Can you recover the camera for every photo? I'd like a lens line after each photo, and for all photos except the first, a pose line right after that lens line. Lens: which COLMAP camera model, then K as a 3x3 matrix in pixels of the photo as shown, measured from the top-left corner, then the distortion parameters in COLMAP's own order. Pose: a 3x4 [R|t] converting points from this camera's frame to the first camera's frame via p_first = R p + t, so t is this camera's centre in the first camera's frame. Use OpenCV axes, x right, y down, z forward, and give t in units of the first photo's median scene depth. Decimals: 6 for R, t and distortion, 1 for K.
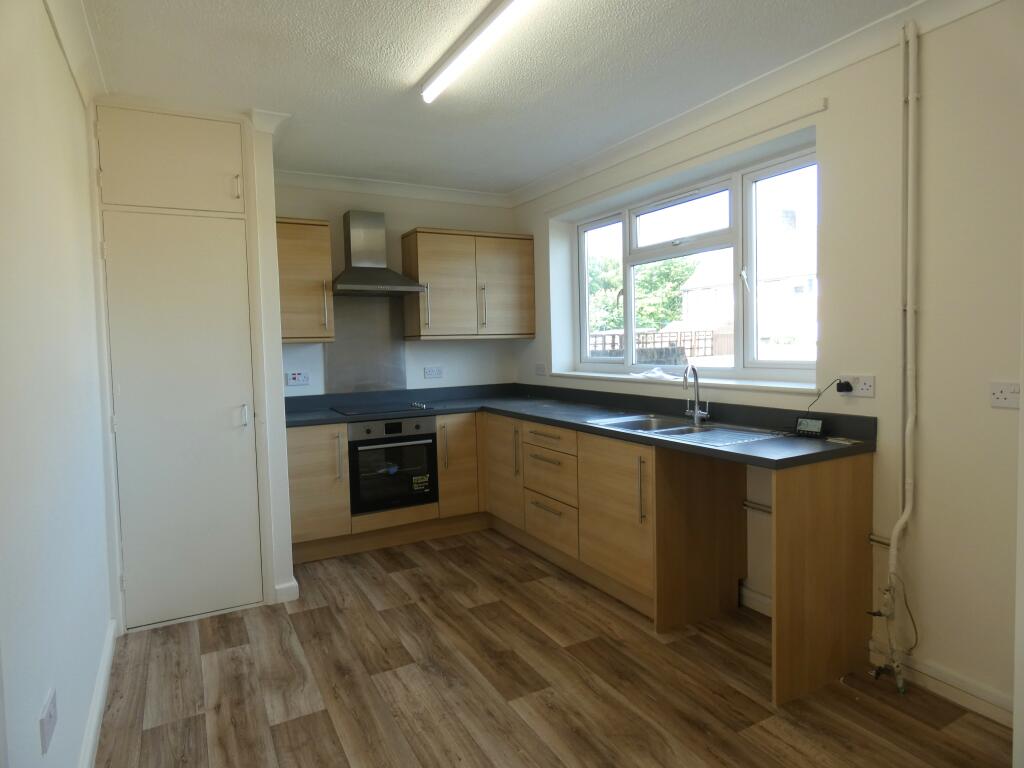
lens RADIAL K [[610.1, 0, 510.1], [0, 610.1, 371.4], [0, 0, 1]] dist [-0.000239, -0.000205]
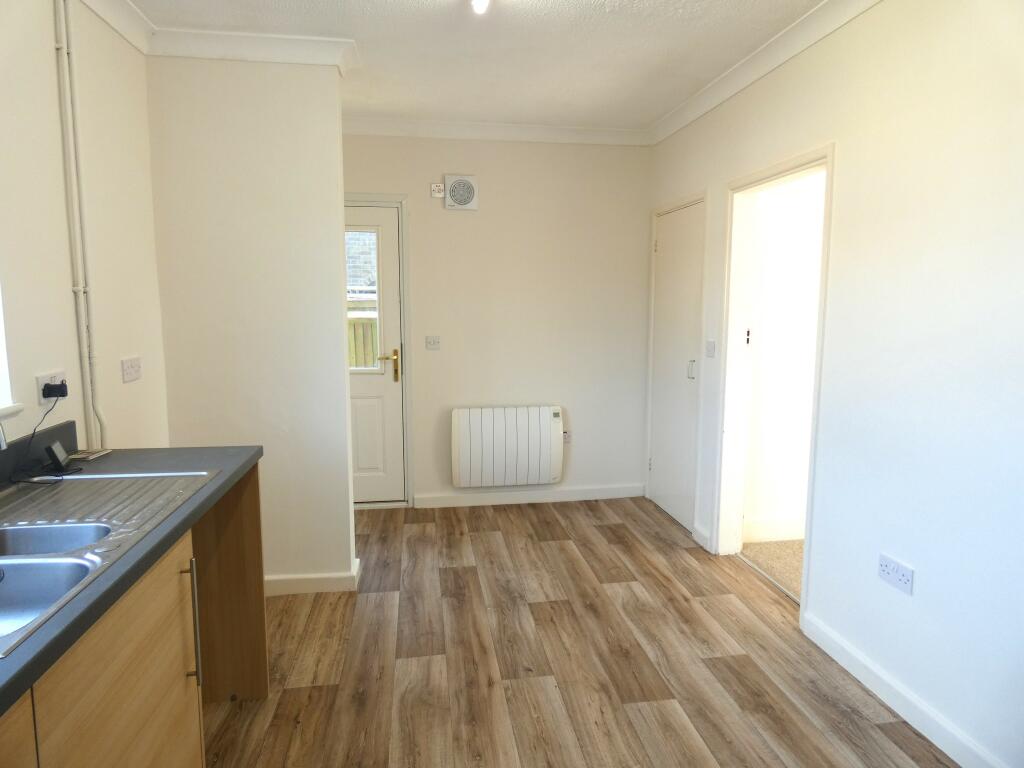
lens RADIAL K [[610.1, 0, 510.1], [0, 610.1, 371.4], [0, 0, 1]] dist [-0.000239, -0.000205]
pose [[-0.939881, -0.010652, 0.341337, -0.498356], [0.043404, 0.987682, 0.150336, -0.108977], [-0.338733, 0.156114, -0.927841, 1.970816]]
